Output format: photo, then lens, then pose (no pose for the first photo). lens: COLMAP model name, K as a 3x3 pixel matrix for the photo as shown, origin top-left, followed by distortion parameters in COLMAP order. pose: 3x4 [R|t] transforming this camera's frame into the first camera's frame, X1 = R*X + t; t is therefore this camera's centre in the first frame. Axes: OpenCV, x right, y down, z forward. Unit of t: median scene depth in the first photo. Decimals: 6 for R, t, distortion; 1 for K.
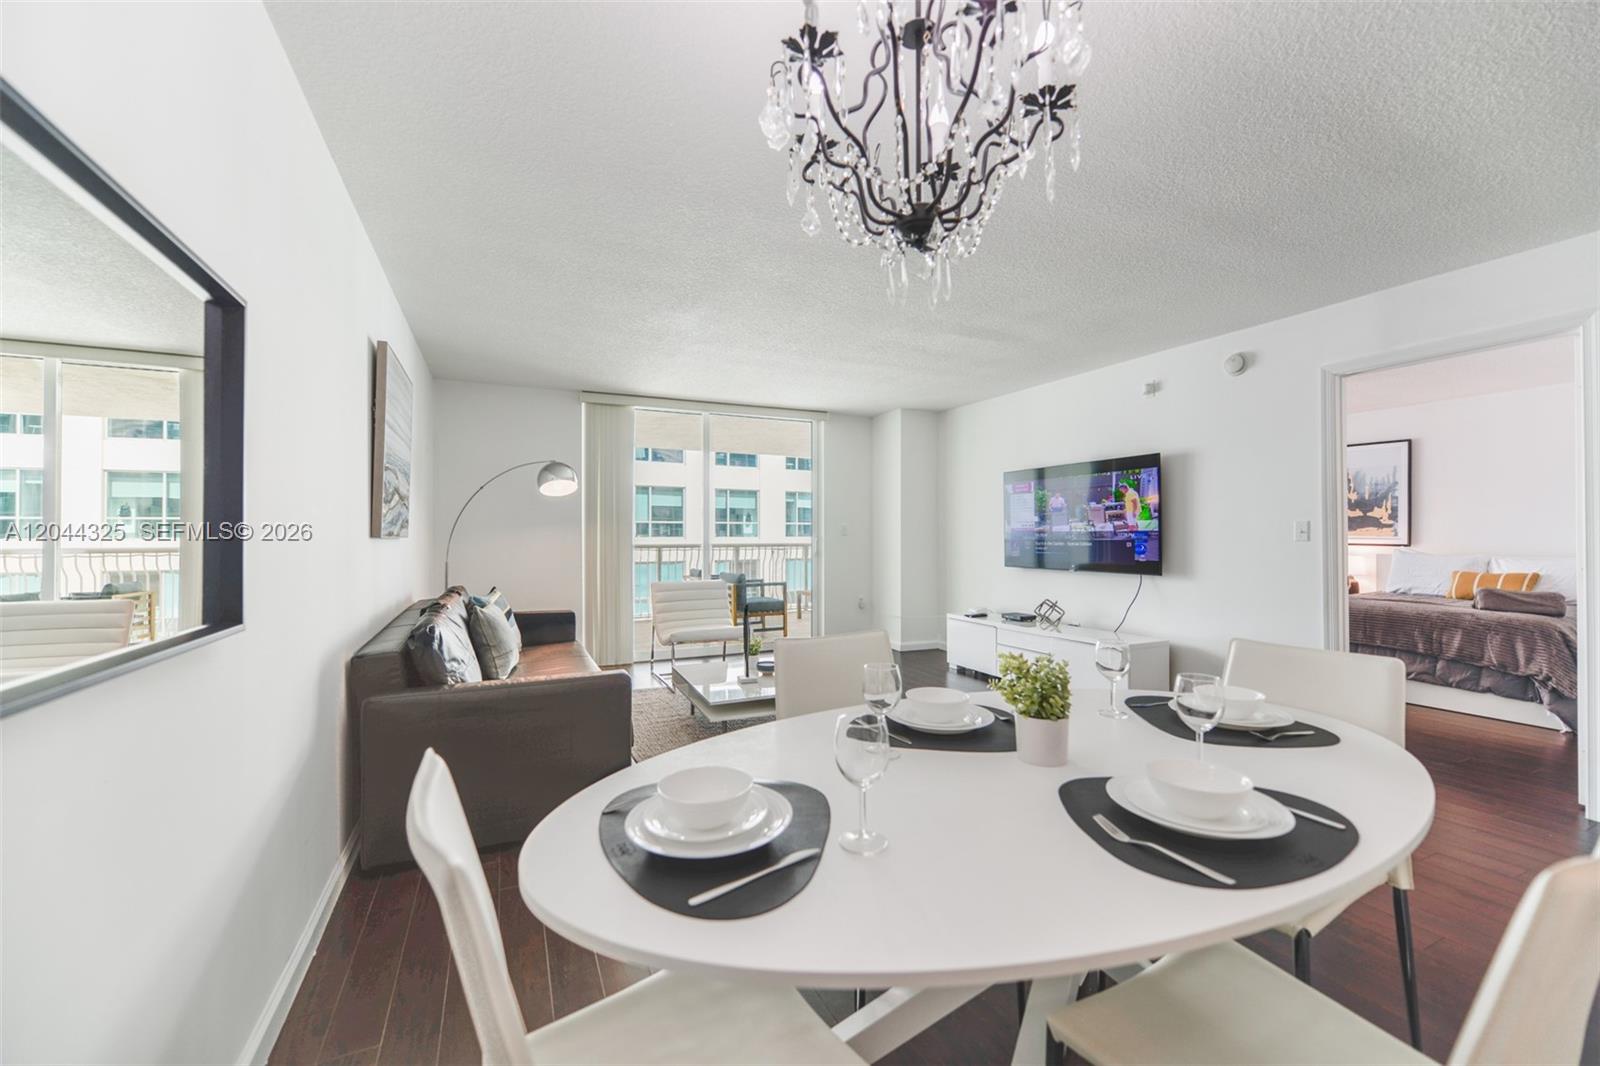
lens RADIAL K [[637.4, 0, 806.8], [0, 637.4, 527.1], [0, 0, 1]] dist [0.001146, -0.002284]
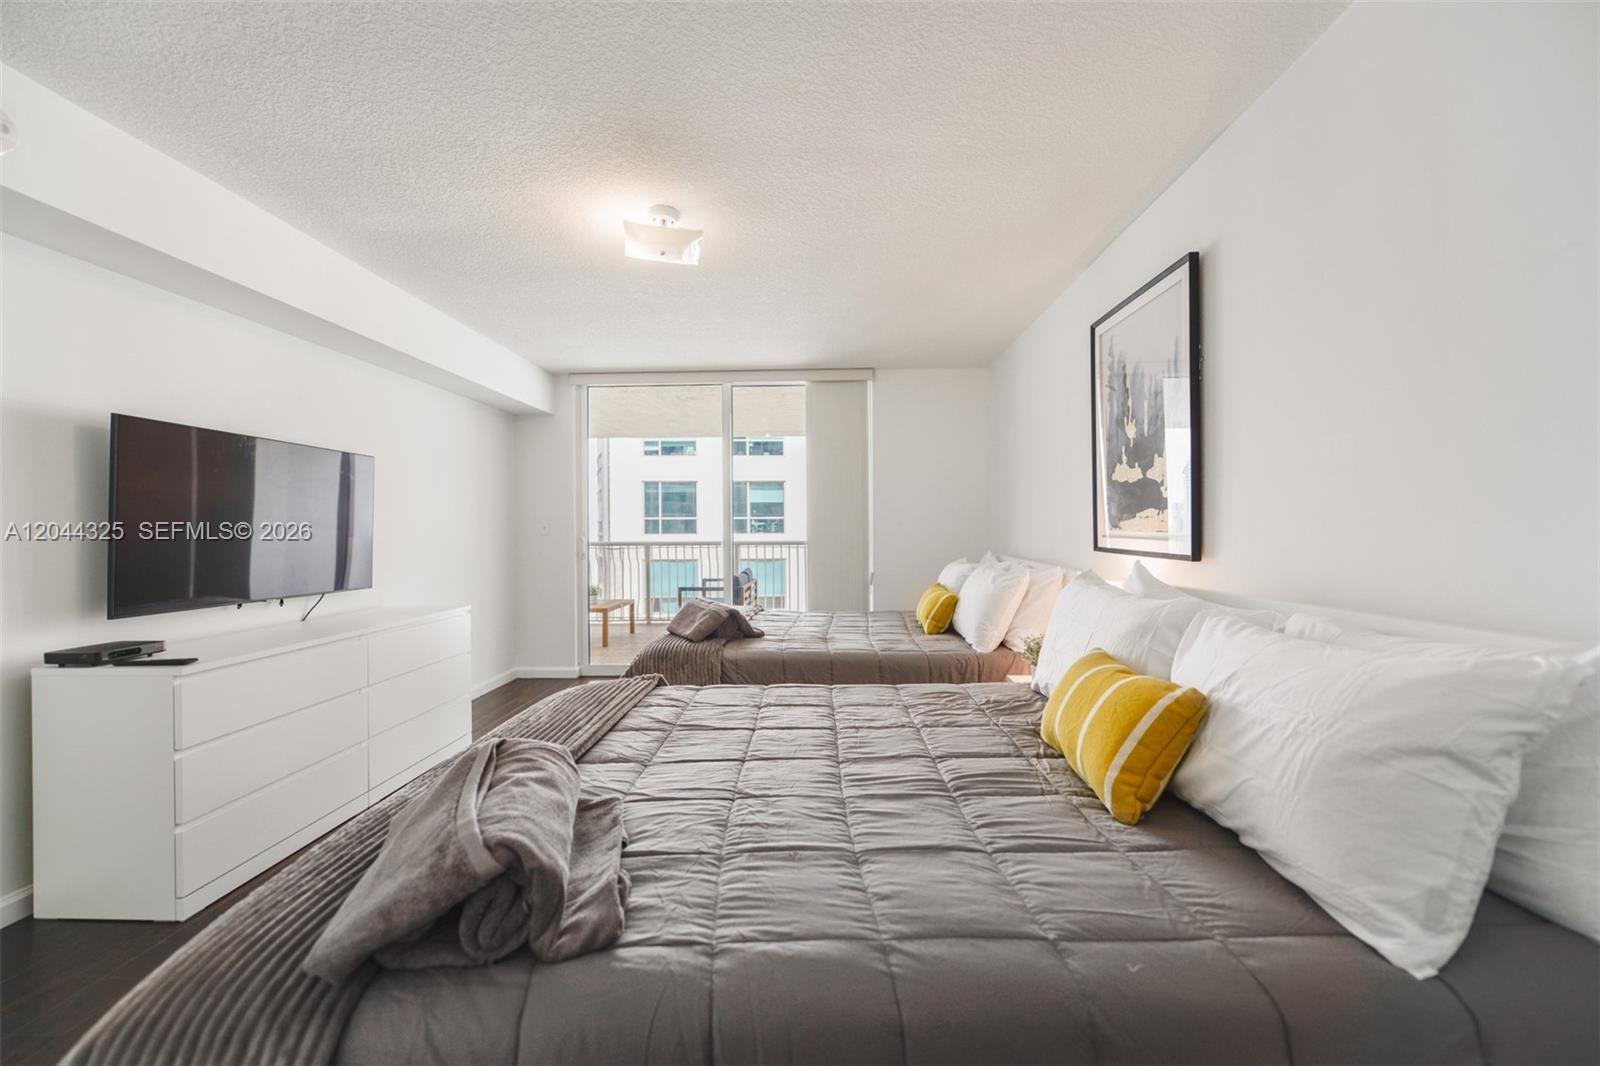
lens RADIAL K [[637.4, 0, 803.2], [0, 637.4, 529.6], [0, 0, 1]] dist [0.001146, -0.002284]
pose [[0.871415, -0.004037, -0.490530, 0.405500], [0.008736, 0.999935, 0.007289, 0.003726], [0.490468, -0.010637, 0.871394, 0.256653]]
